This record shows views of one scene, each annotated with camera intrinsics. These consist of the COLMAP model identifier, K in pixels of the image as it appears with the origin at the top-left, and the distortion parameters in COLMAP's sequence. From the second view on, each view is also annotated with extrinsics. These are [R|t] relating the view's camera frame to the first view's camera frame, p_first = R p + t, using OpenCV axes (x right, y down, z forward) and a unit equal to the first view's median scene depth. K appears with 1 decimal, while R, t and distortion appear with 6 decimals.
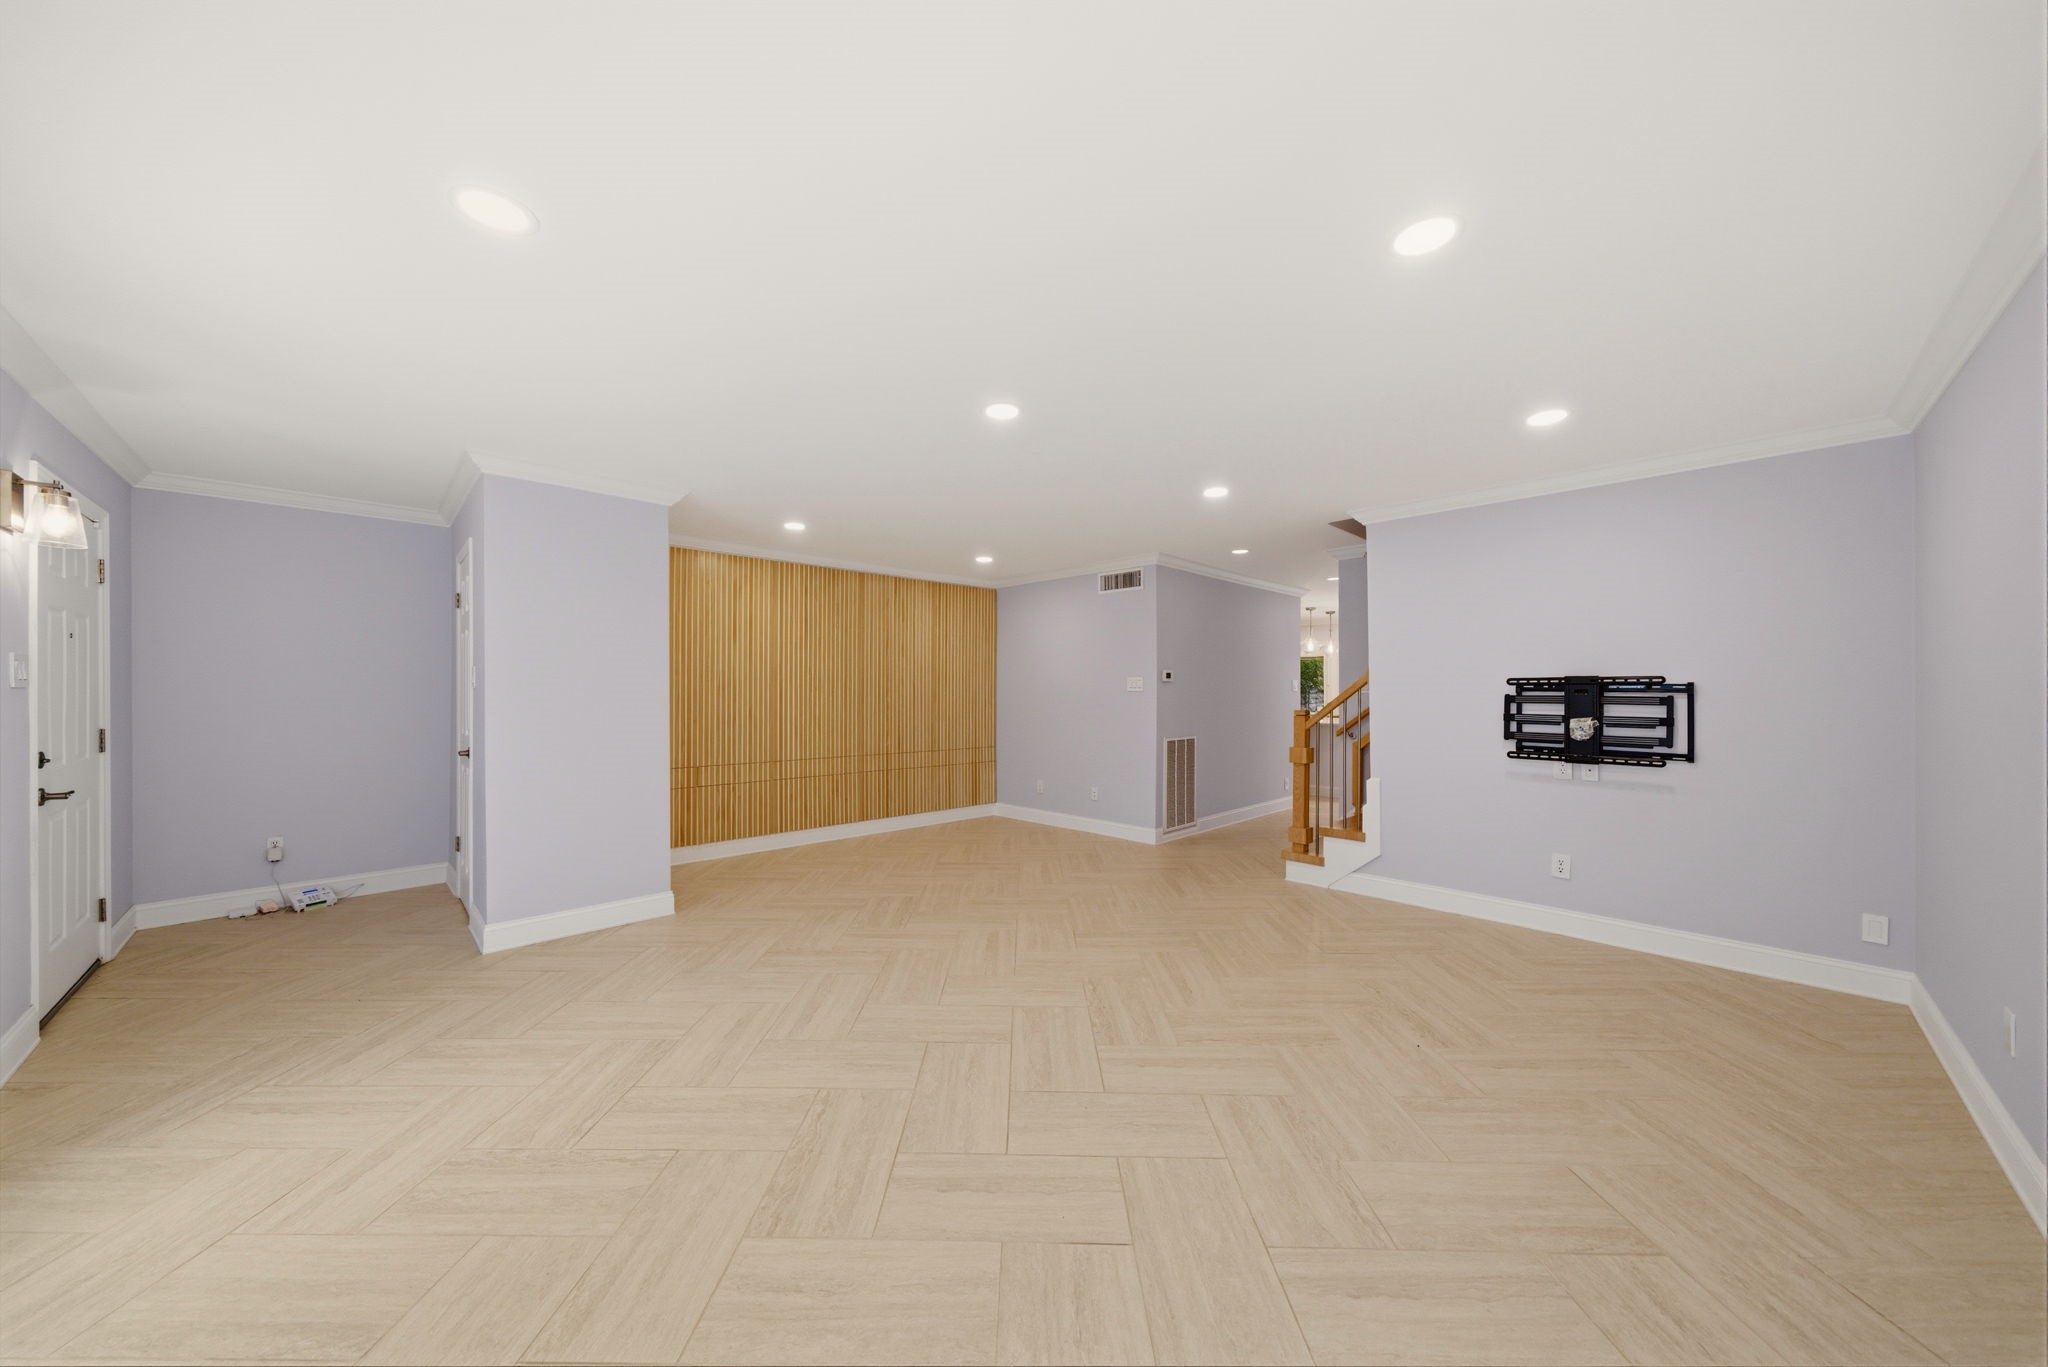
lens RADIAL K [[695.1, 0, 1017.1], [0, 695.1, 688.4], [0, 0, 1]] dist [-0.003242, 0.001134]
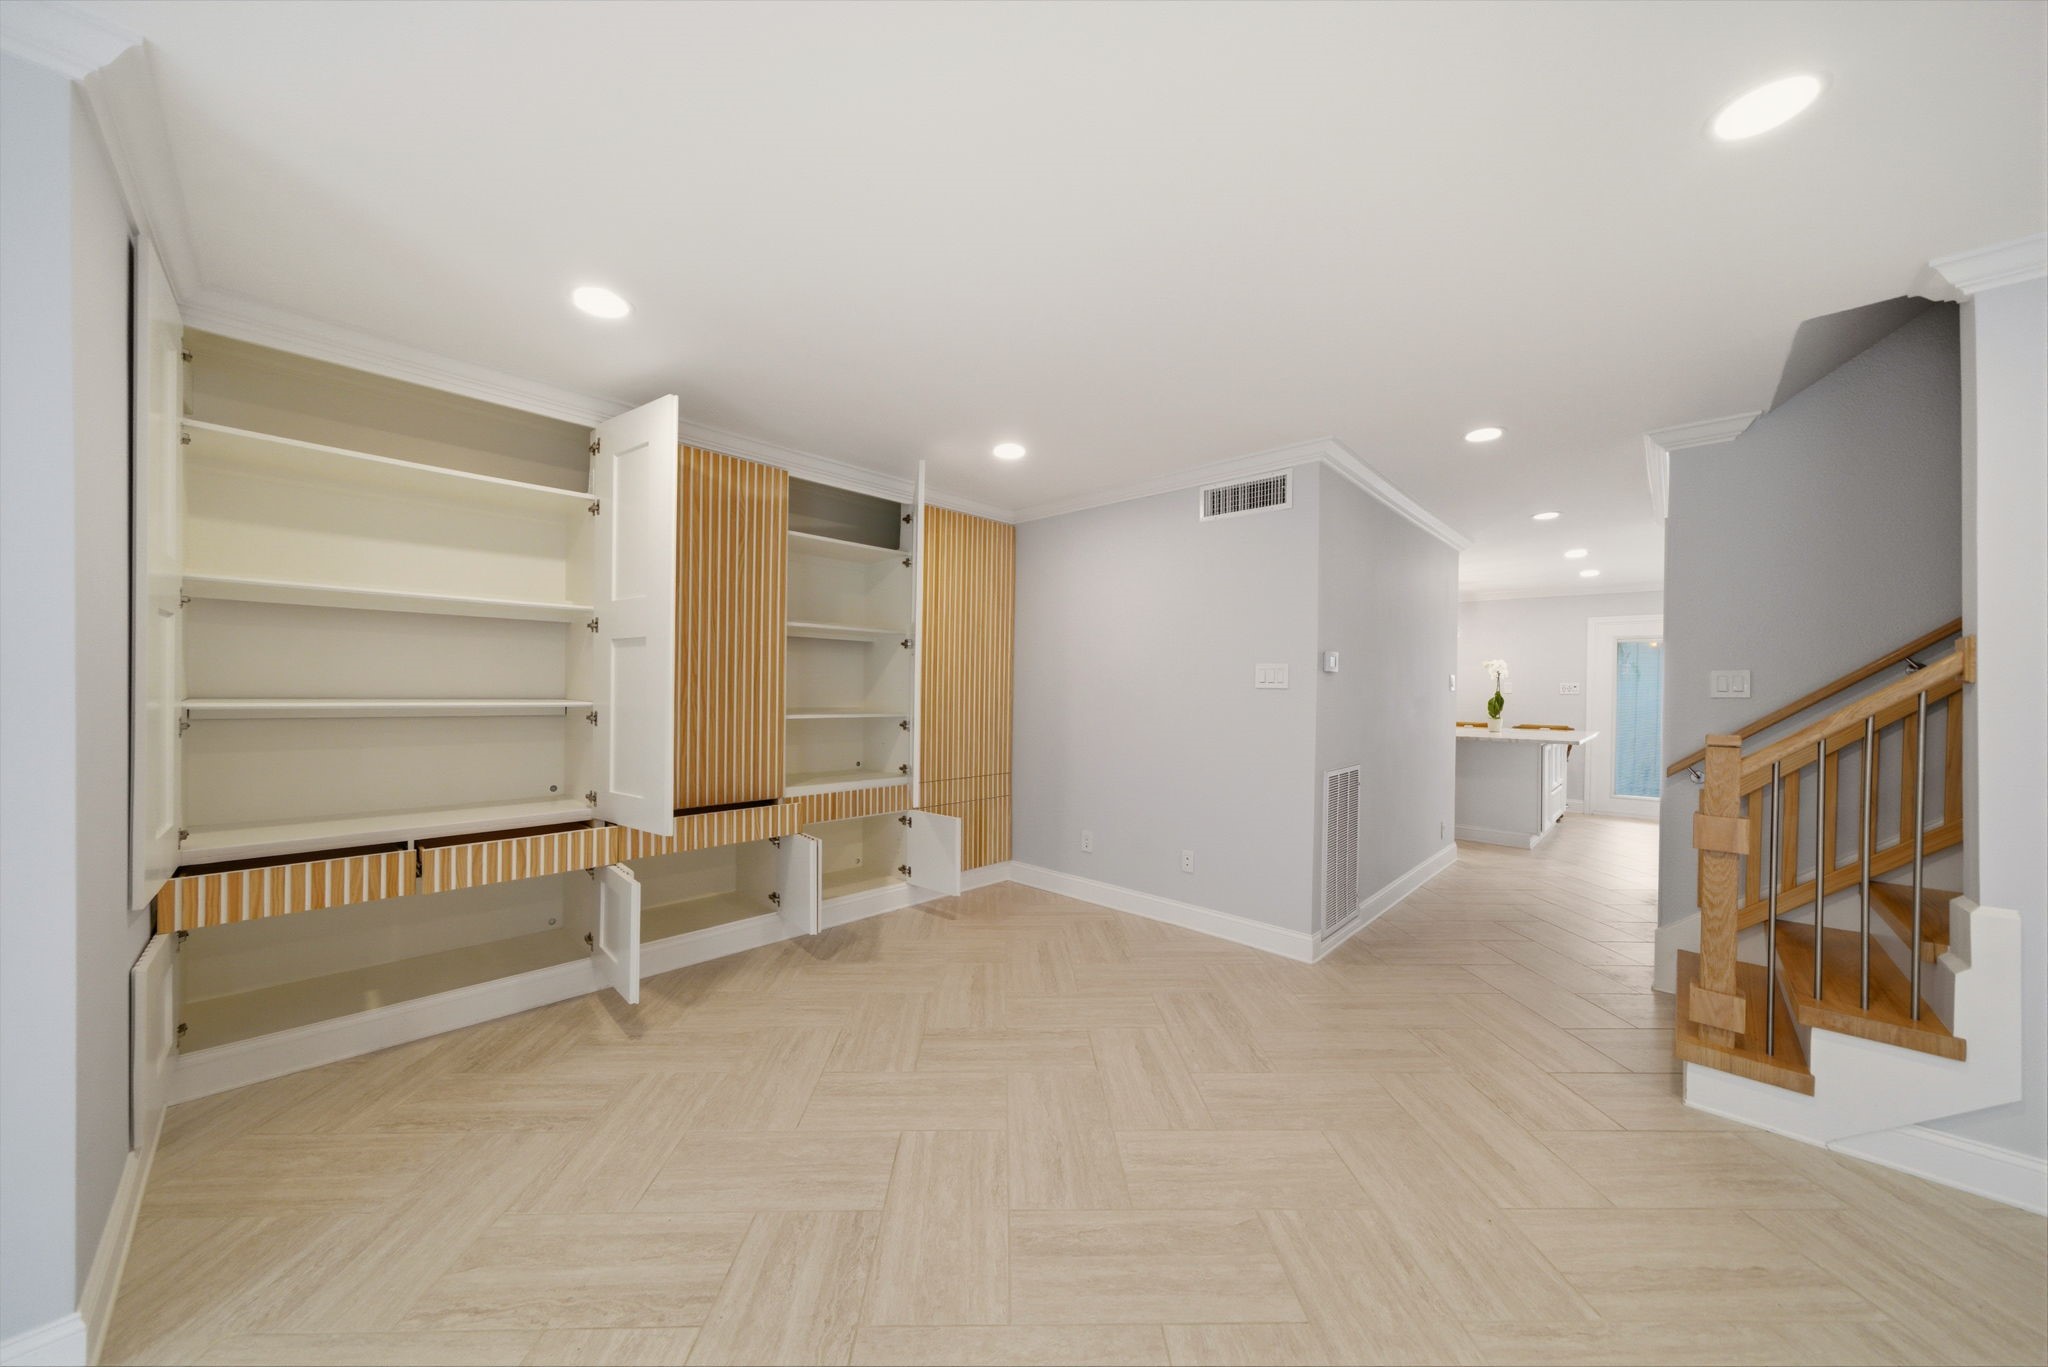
lens RADIAL K [[695.1, 0, 1027.4], [0, 695.1, 698.1], [0, 0, 1]] dist [-0.003242, 0.001134]
pose [[0.998737, 0.011221, 0.048981, -0.057219], [-0.012274, 0.999699, 0.021252, 0.001960], [-0.048728, -0.021826, 0.998574, 0.433541]]
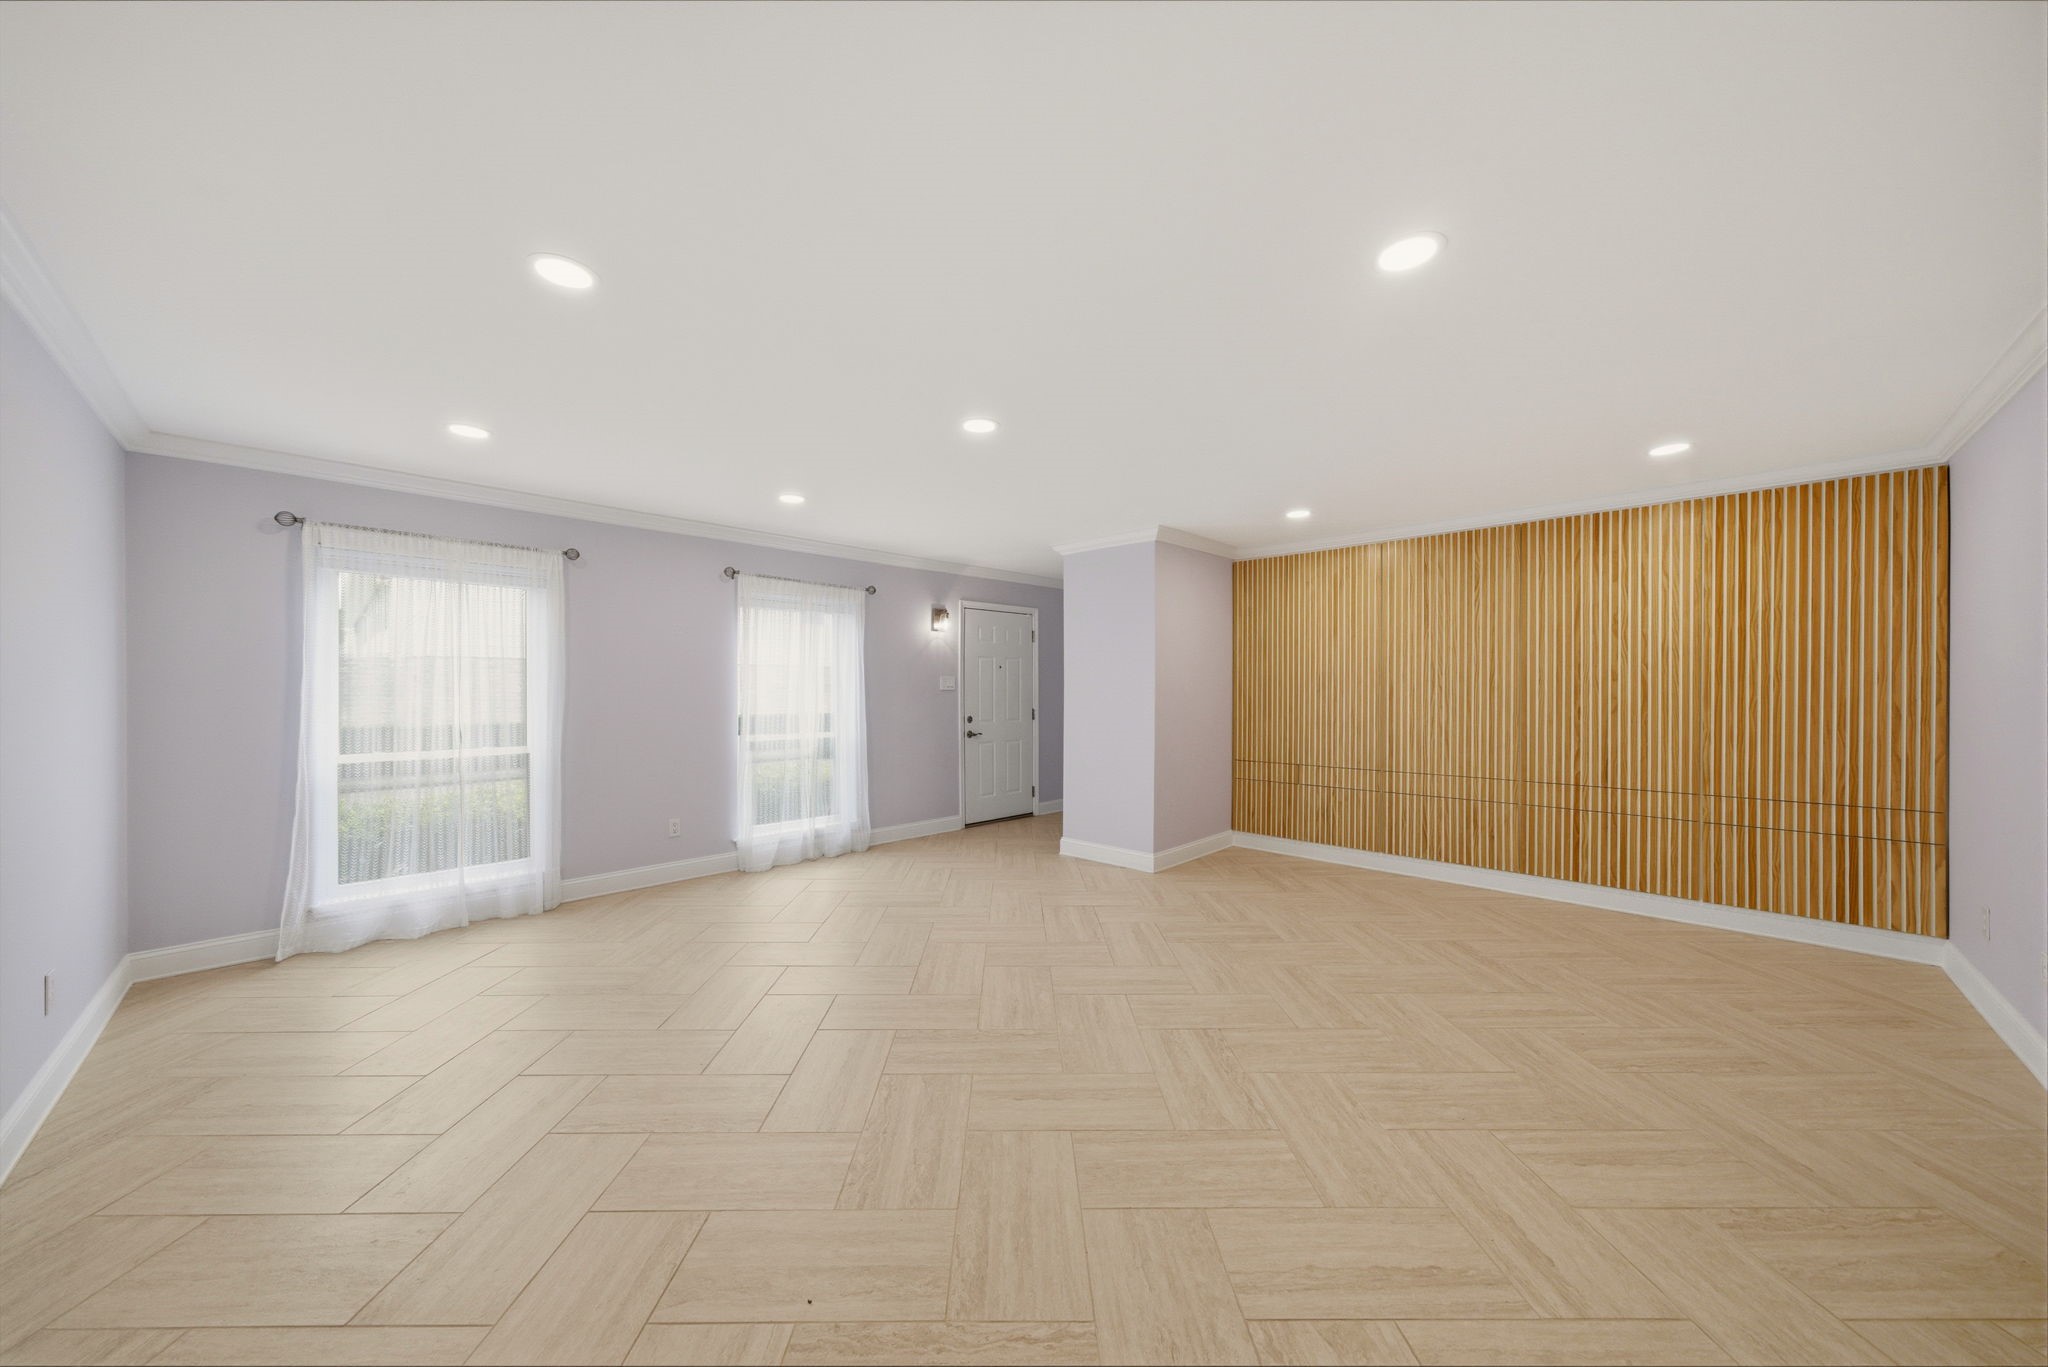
lens RADIAL K [[695.1, 0, 1024.7], [0, 695.1, 693.6], [0, 0, 1]] dist [-0.003242, 0.001134]
pose [[0.042483, 0.003106, -0.999092, 0.469252], [0.005702, 0.999978, 0.003351, 0.001742], [0.999081, -0.005839, 0.042464, 0.466432]]
